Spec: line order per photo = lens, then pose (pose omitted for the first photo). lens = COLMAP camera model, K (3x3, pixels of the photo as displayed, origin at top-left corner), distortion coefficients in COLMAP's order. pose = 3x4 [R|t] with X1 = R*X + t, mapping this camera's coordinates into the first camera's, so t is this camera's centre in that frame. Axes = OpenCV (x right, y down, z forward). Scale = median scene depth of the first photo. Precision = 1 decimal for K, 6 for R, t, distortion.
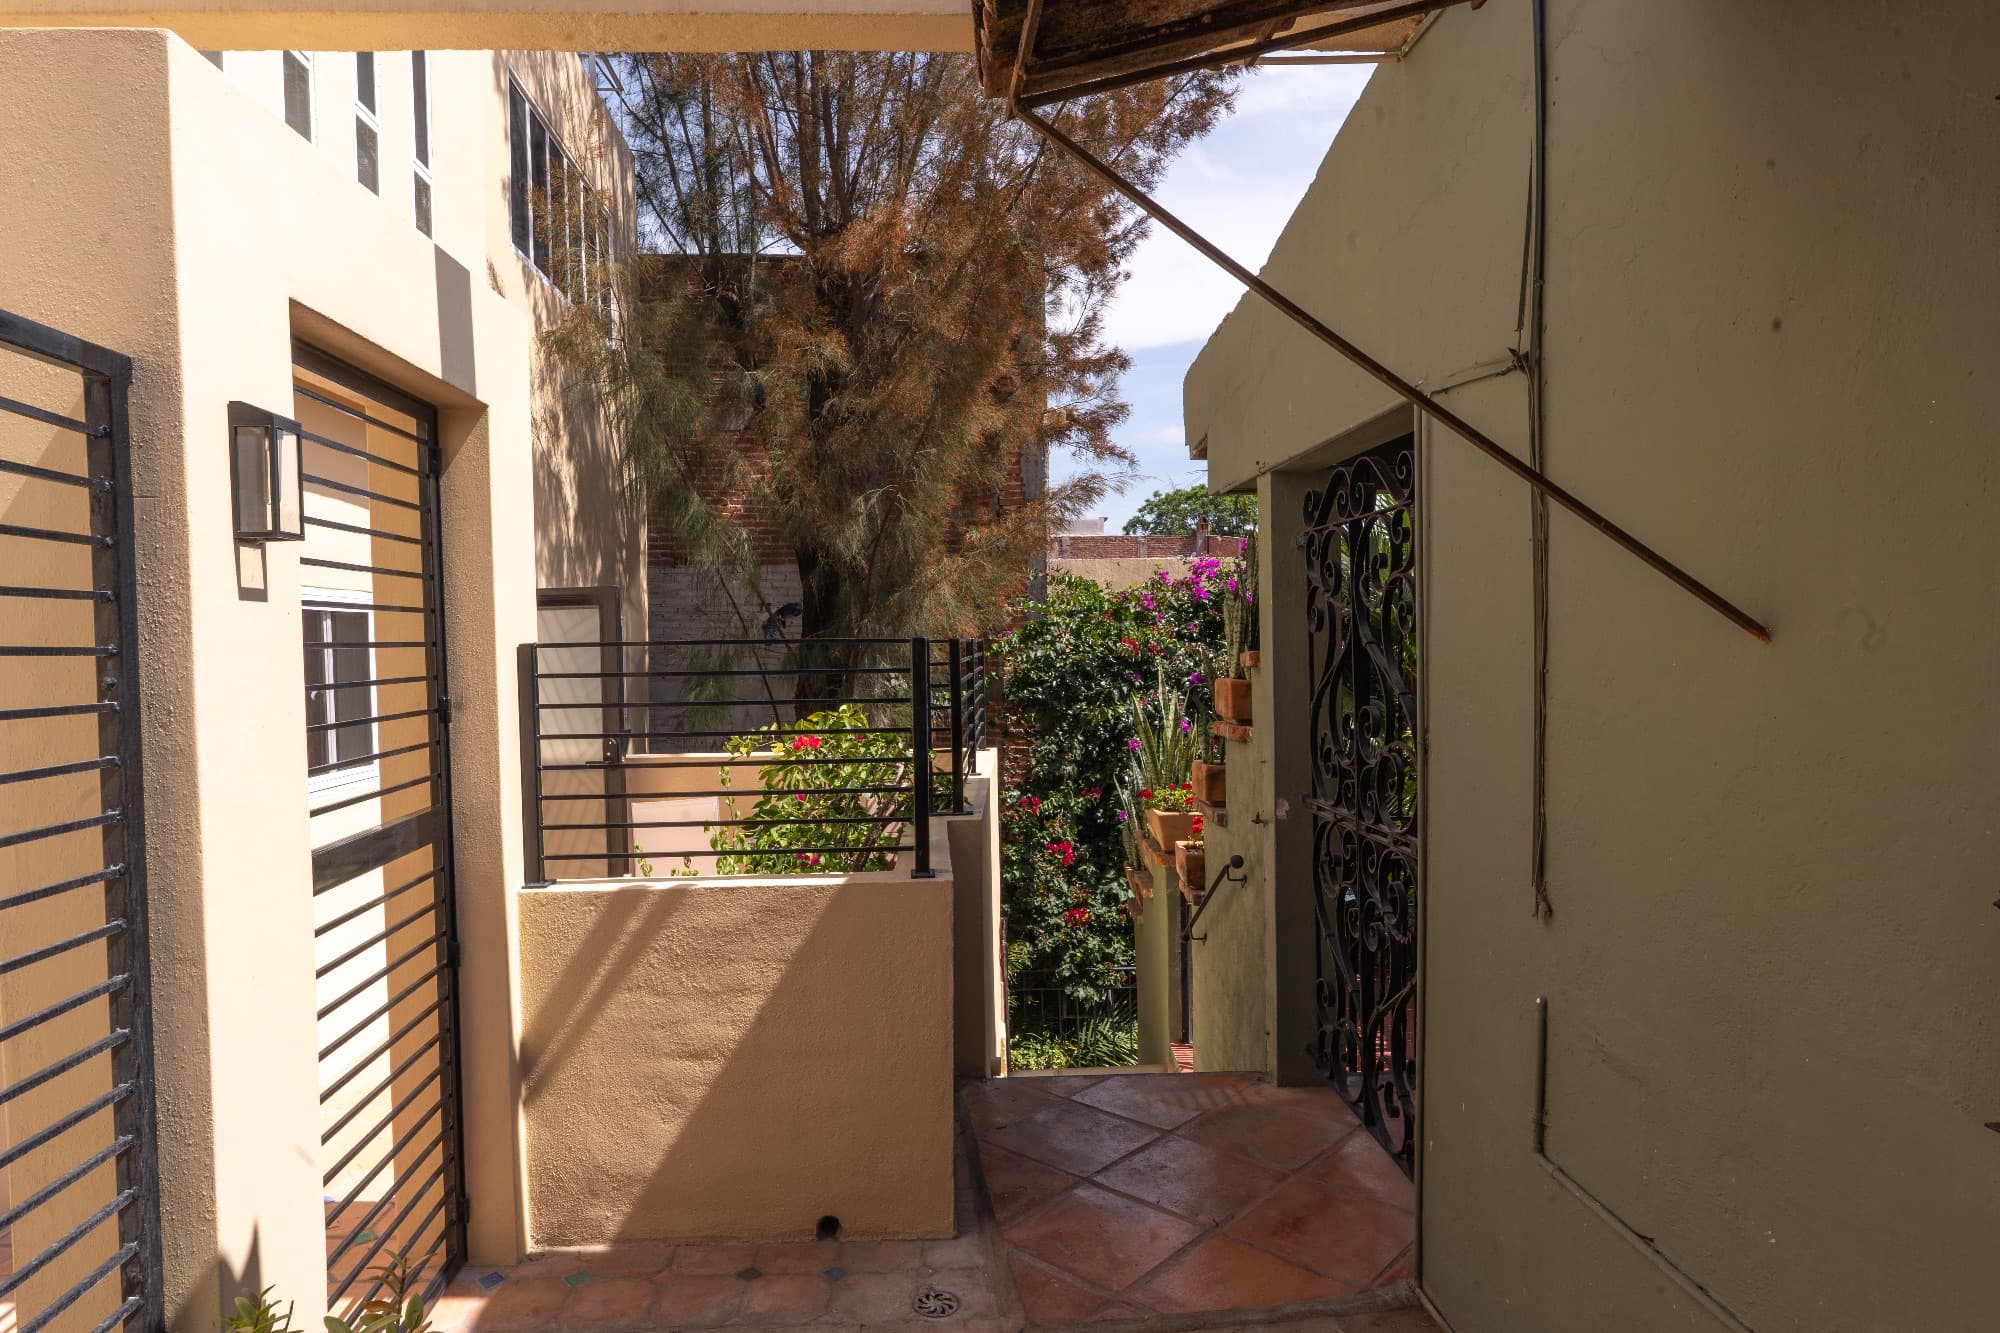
lens RADIAL K [[1172.5, 0, 1000.0], [0, 1172.5, 666.5], [0, 0, 1]] dist [-0.011193, -0.002060]
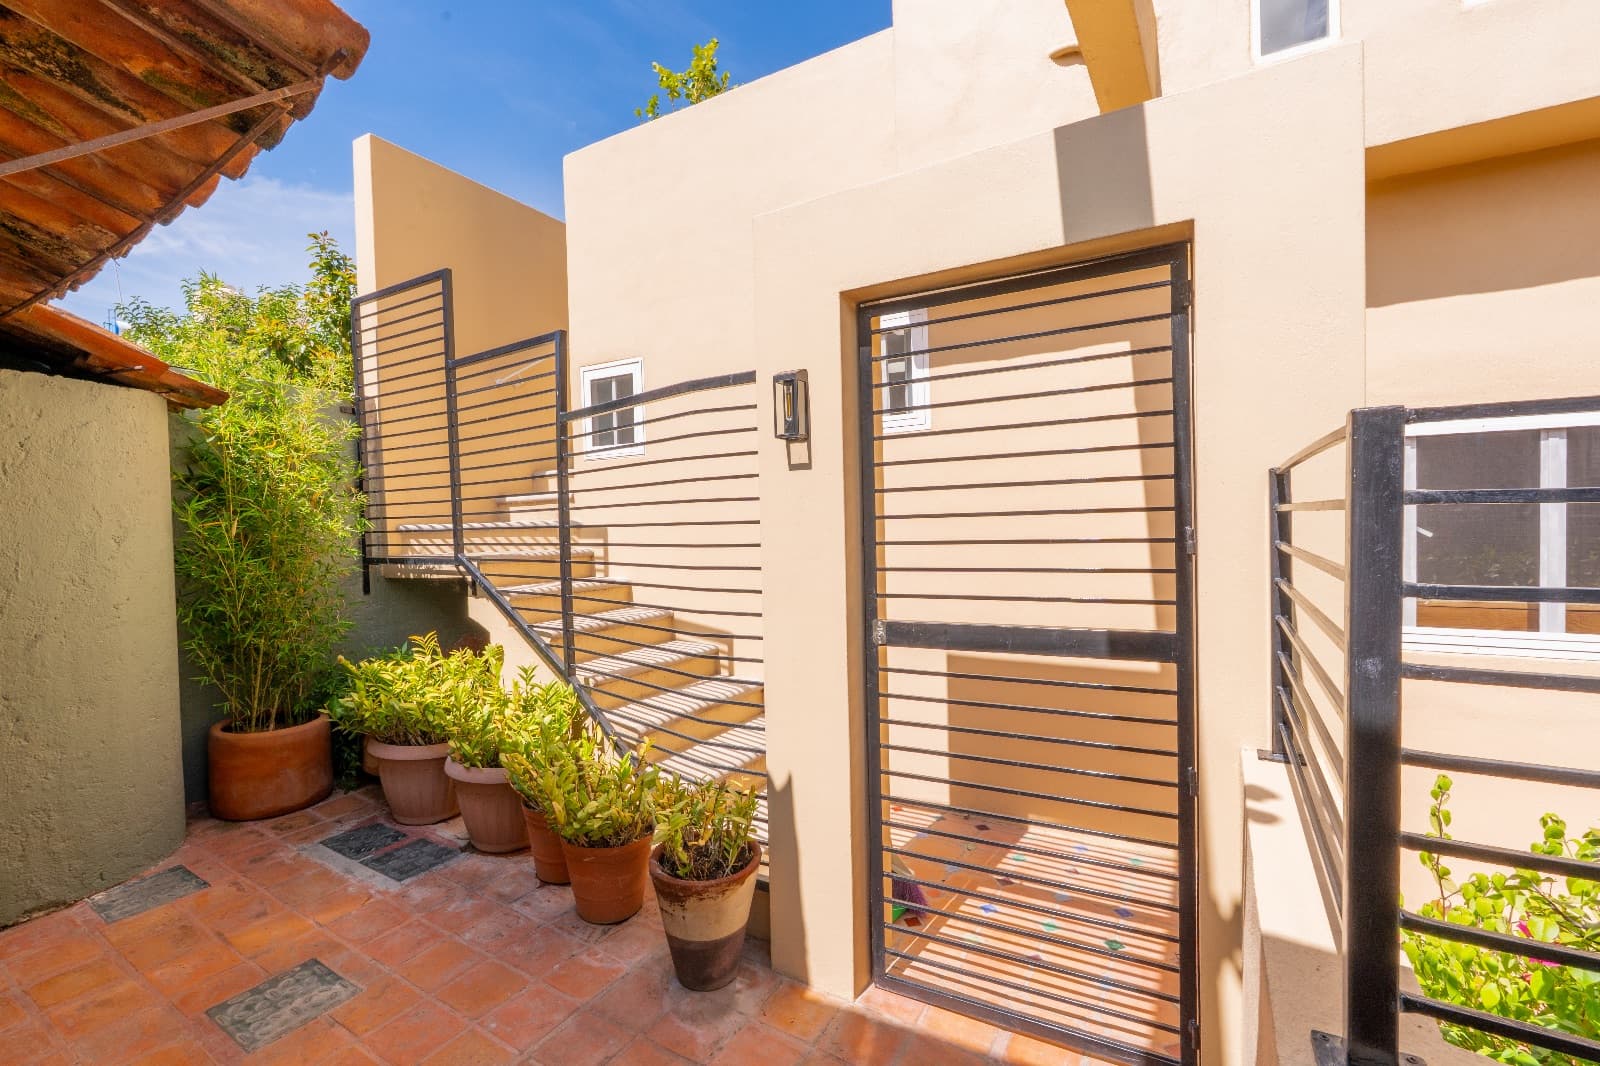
lens RADIAL K [[711.8, 0, 802.5], [0, 711.8, 539.4], [0, 0, 1]] dist [-0.004081, -0.000765]
pose [[-0.575984, 0.033193, -0.816787, 0.199518], [0.007563, 0.999349, 0.035278, 0.011243], [0.817426, 0.014143, -0.575860, 0.953703]]
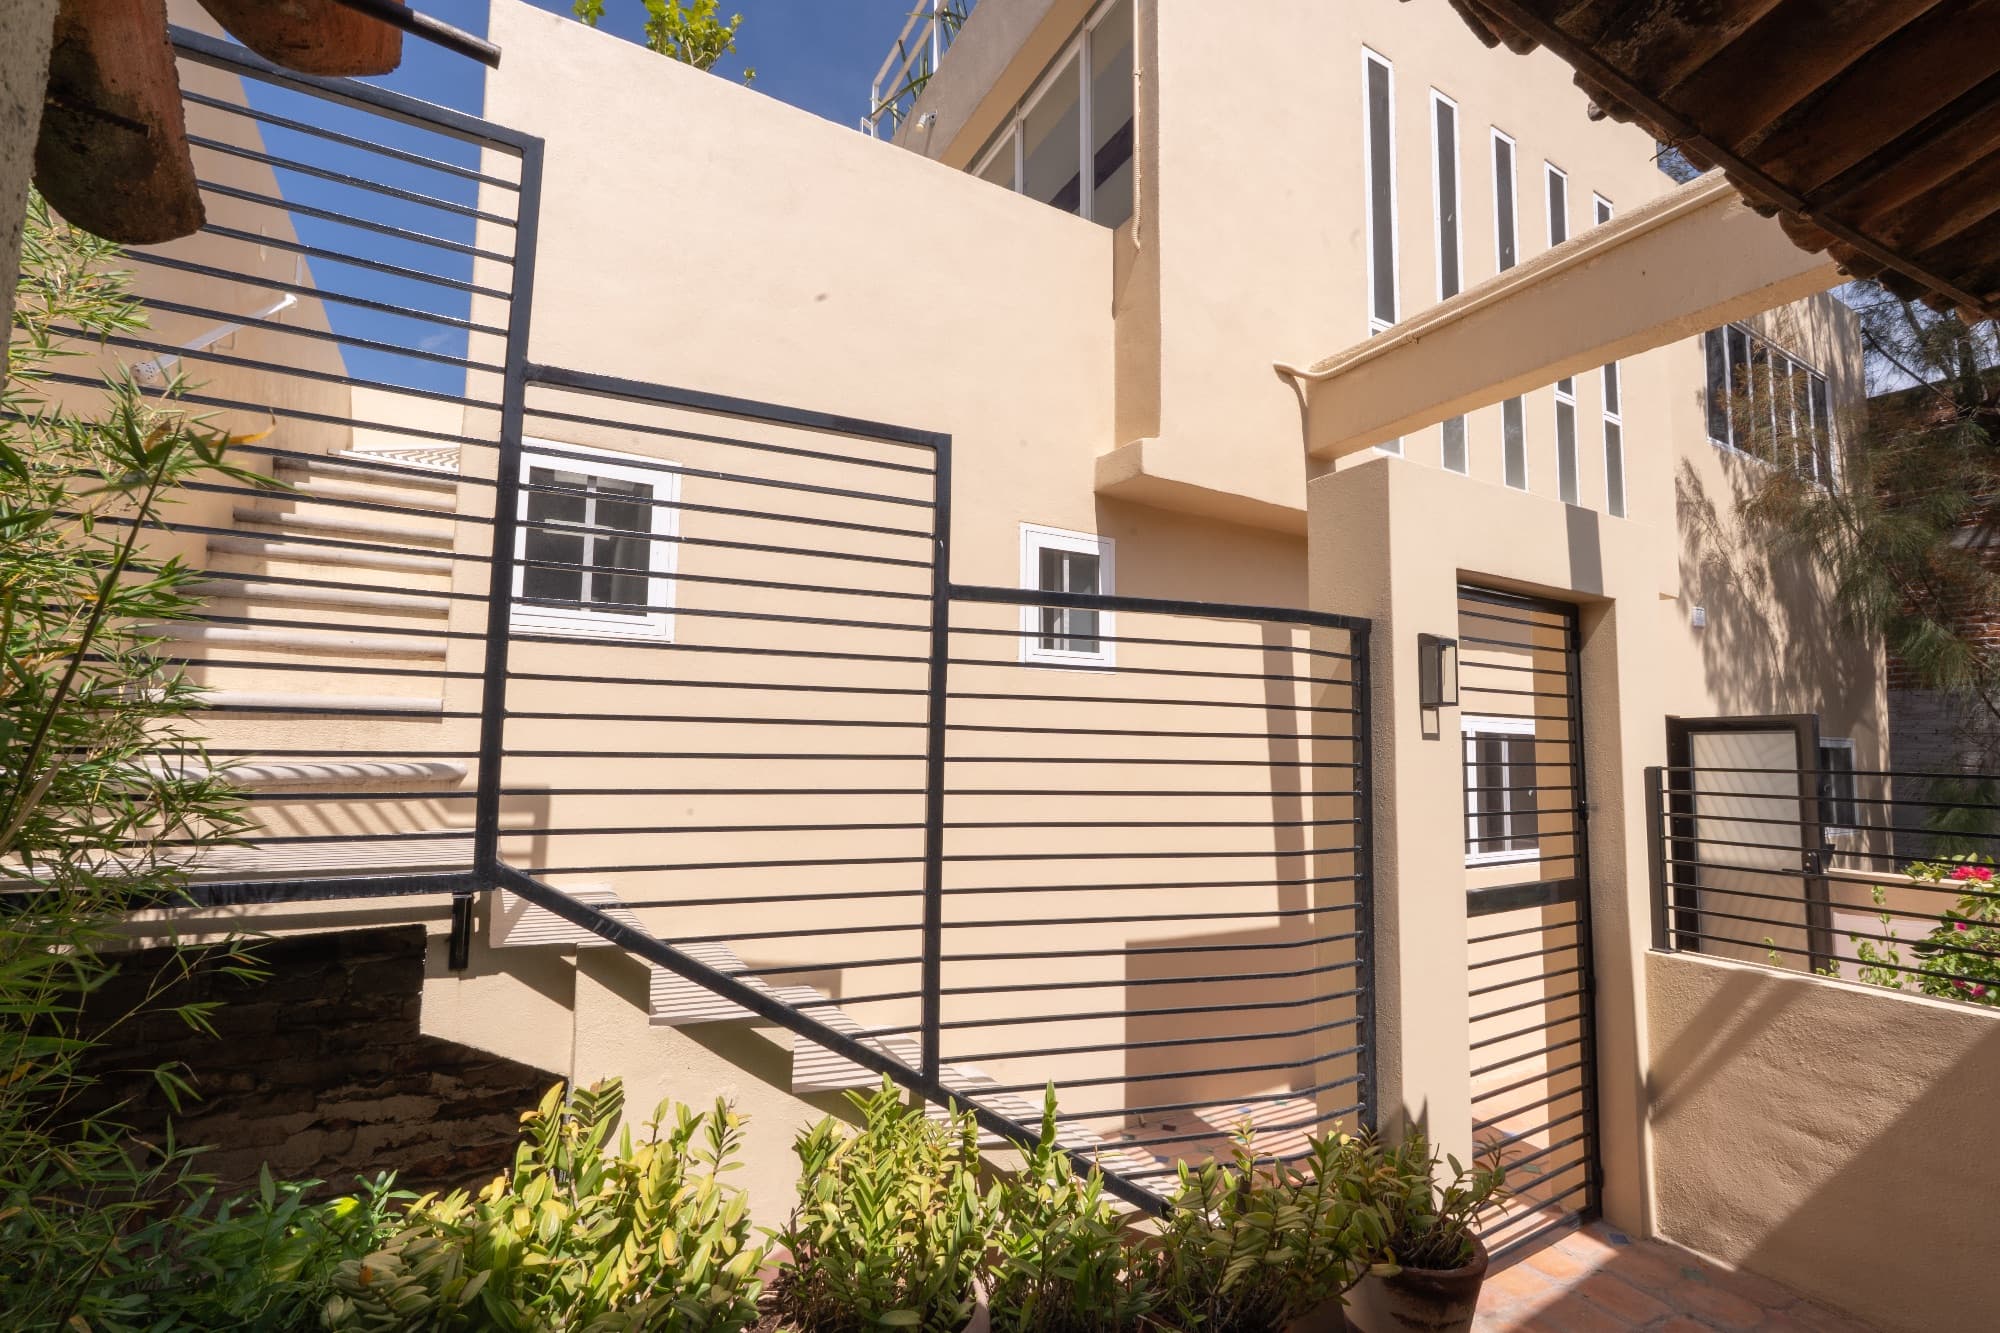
lens RADIAL K [[889.8, 0, 1003.2], [0, 889.8, 674.5], [0, 0, 1]] dist [-0.004081, -0.000765]
pose [[0.427327, -0.045919, -0.902930, 0.204465], [-0.045745, 0.996332, -0.072319, -0.017041], [0.902939, 0.072208, 0.423659, -0.121390]]
